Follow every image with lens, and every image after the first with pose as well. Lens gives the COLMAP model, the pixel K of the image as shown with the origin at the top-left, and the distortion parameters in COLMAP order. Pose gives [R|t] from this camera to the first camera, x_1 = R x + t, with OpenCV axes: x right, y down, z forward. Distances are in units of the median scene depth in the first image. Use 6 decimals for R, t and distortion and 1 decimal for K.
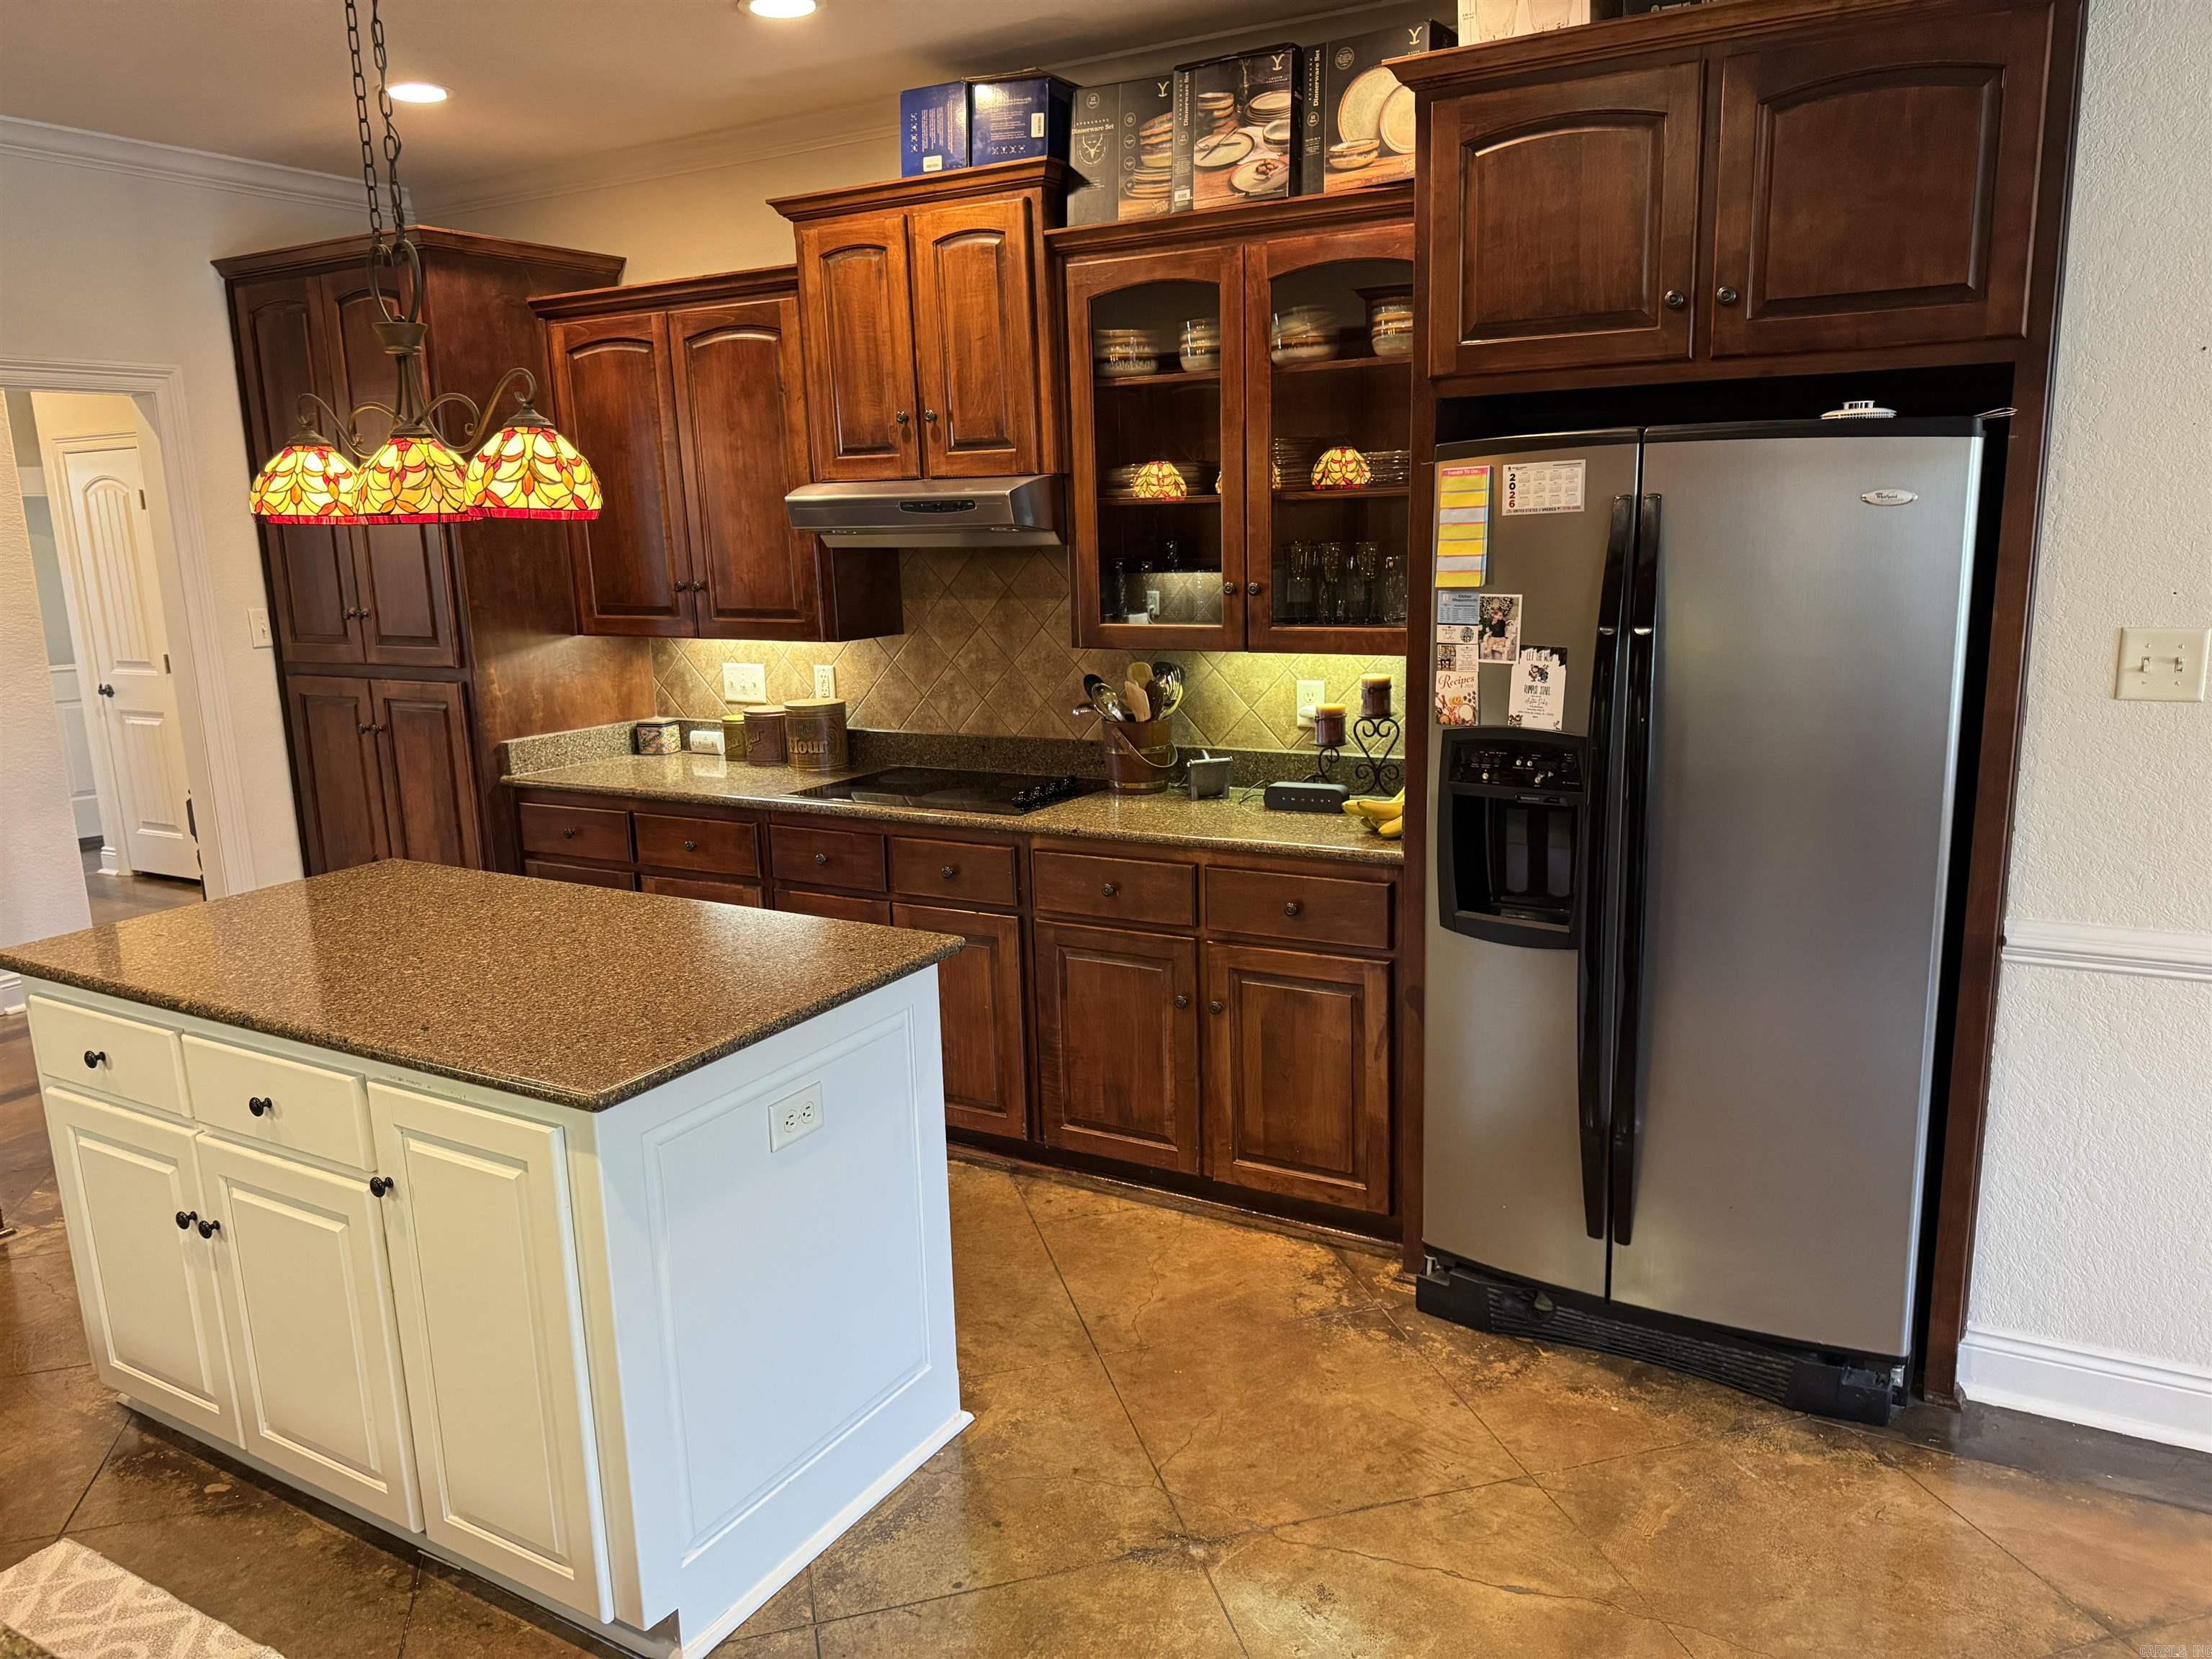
lens RADIAL K [[1565.6, 0, 1096.8], [0, 1565.6, 826.8], [0, 0, 1]] dist [0.048524, -0.058489]
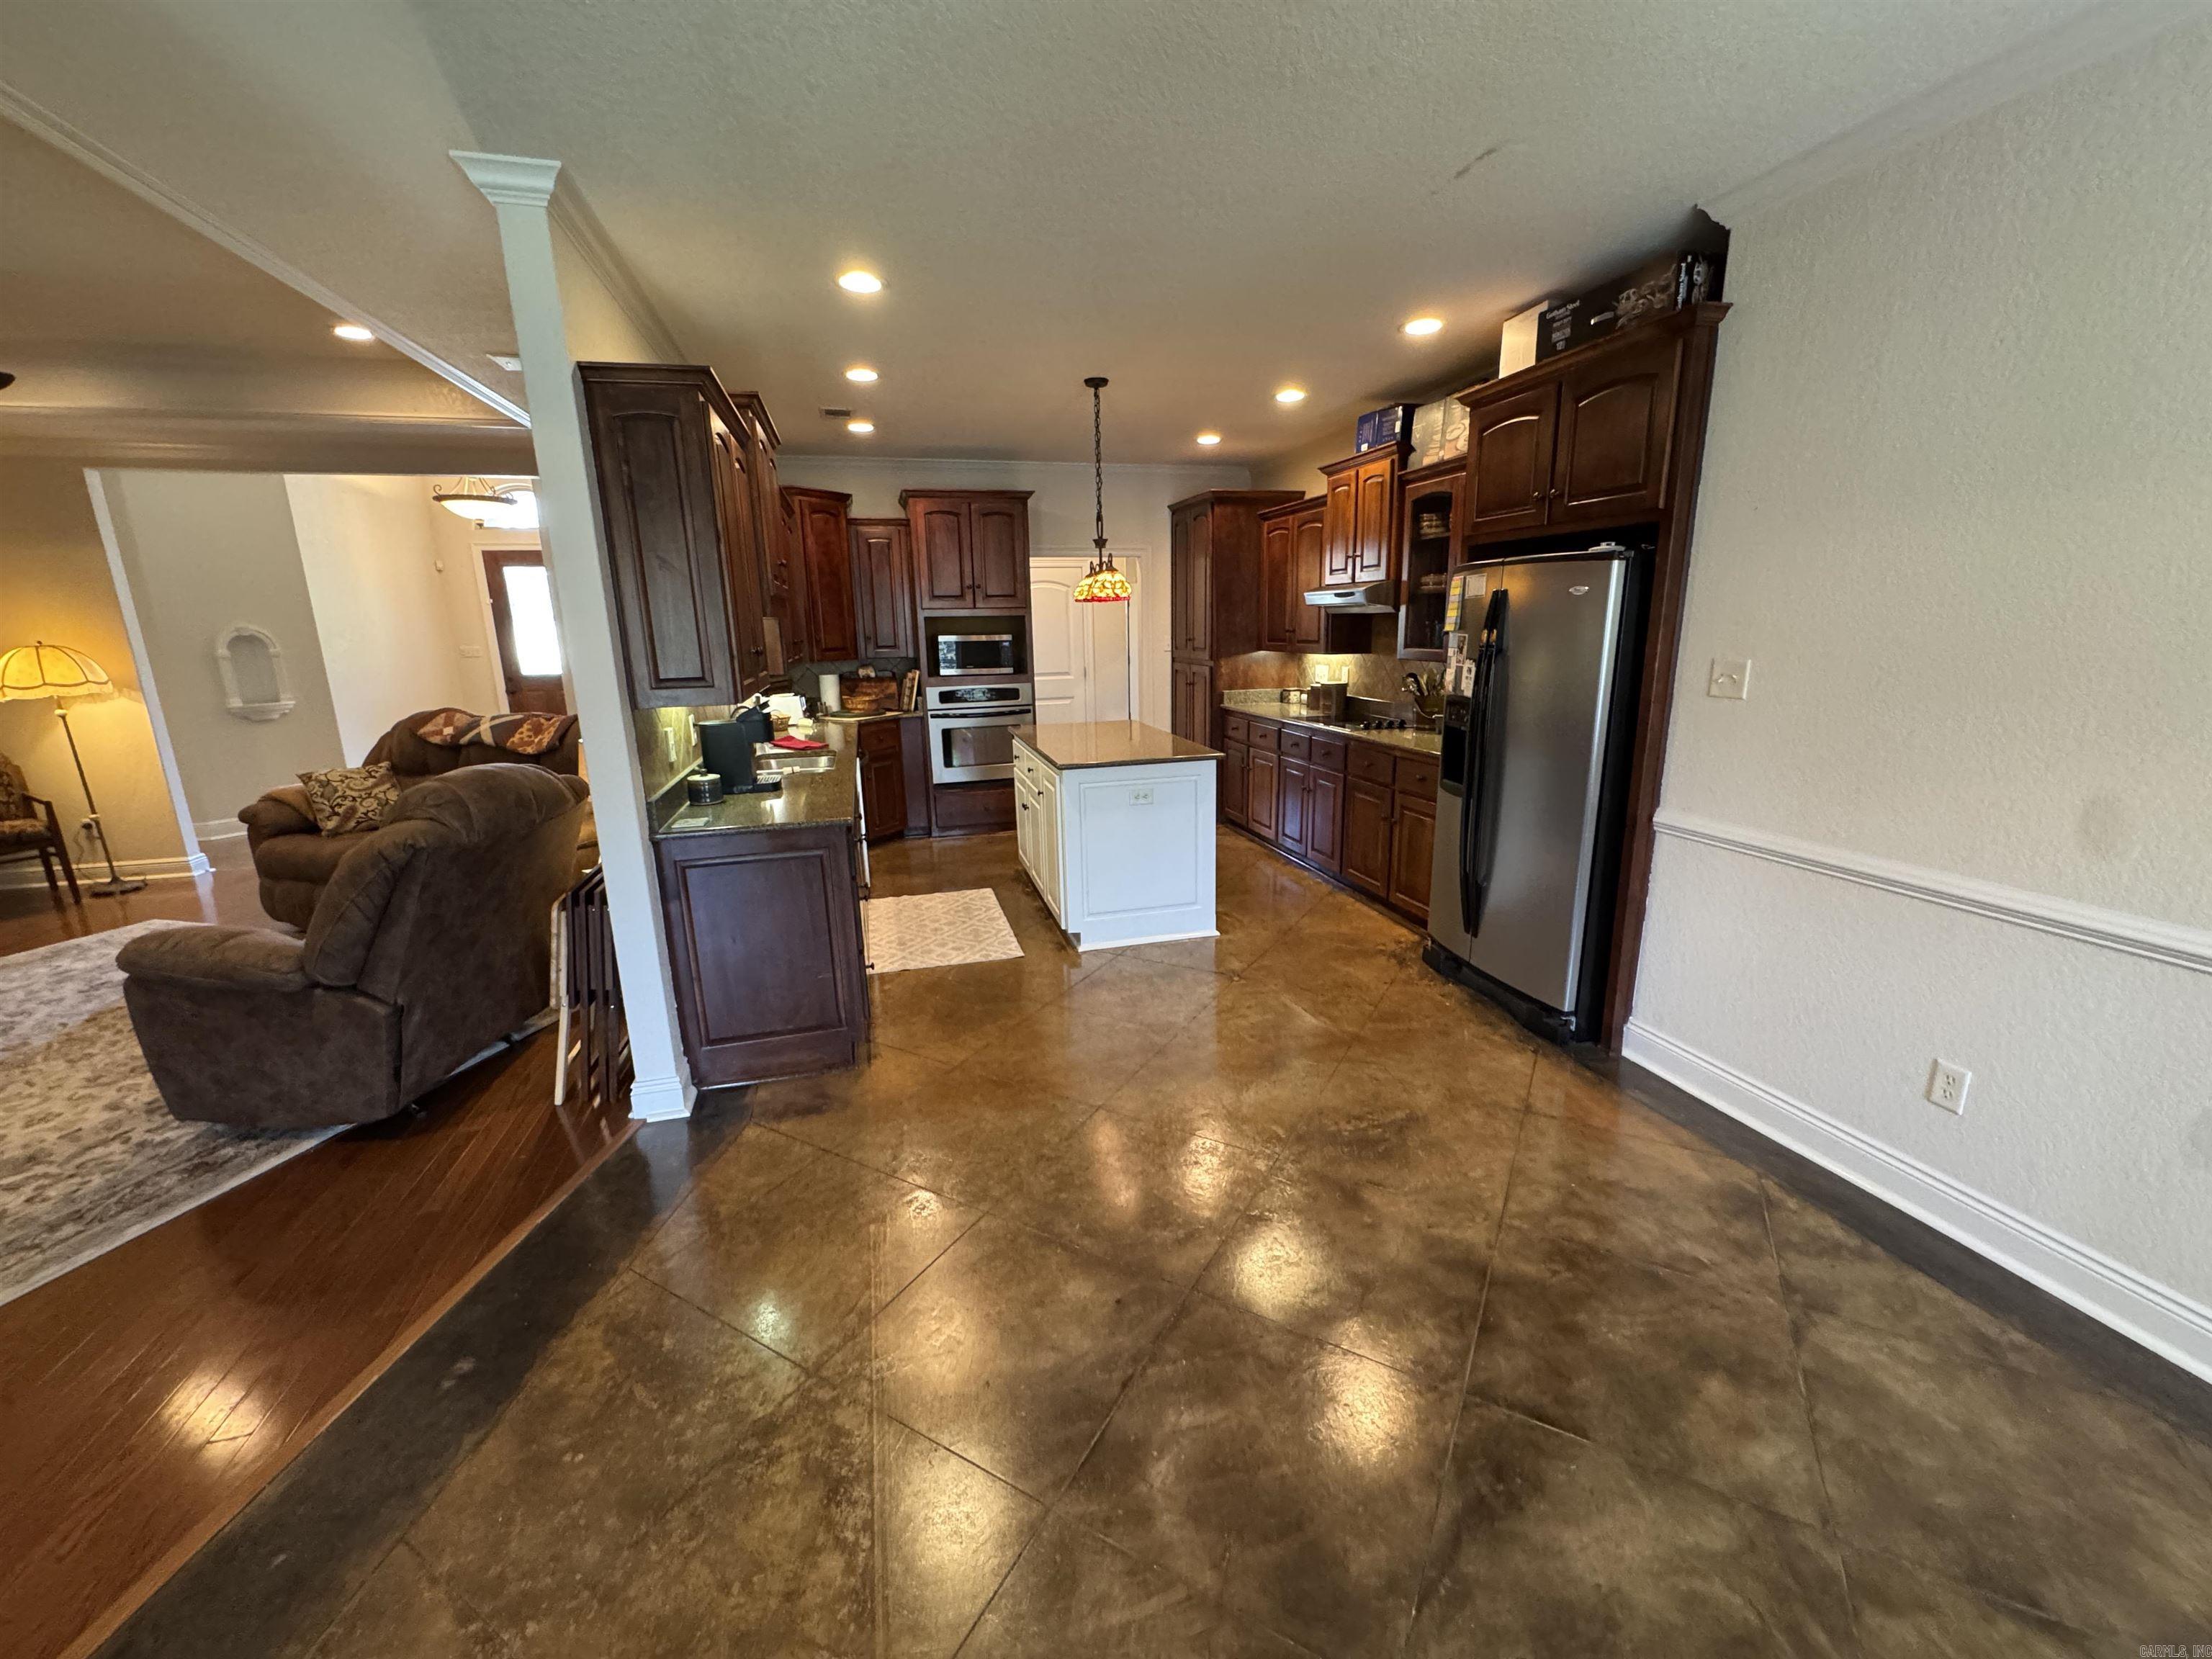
lens RADIAL K [[886.6, 0, 1101.7], [0, 886.6, 823.4], [0, 0, 1]] dist [-0.002644, -0.000204]
pose [[0.704399, 0.177043, -0.687370, 0.654826], [-0.147726, 0.983755, 0.101996, 0.051295], [0.694261, 0.029697, 0.719110, -0.201161]]
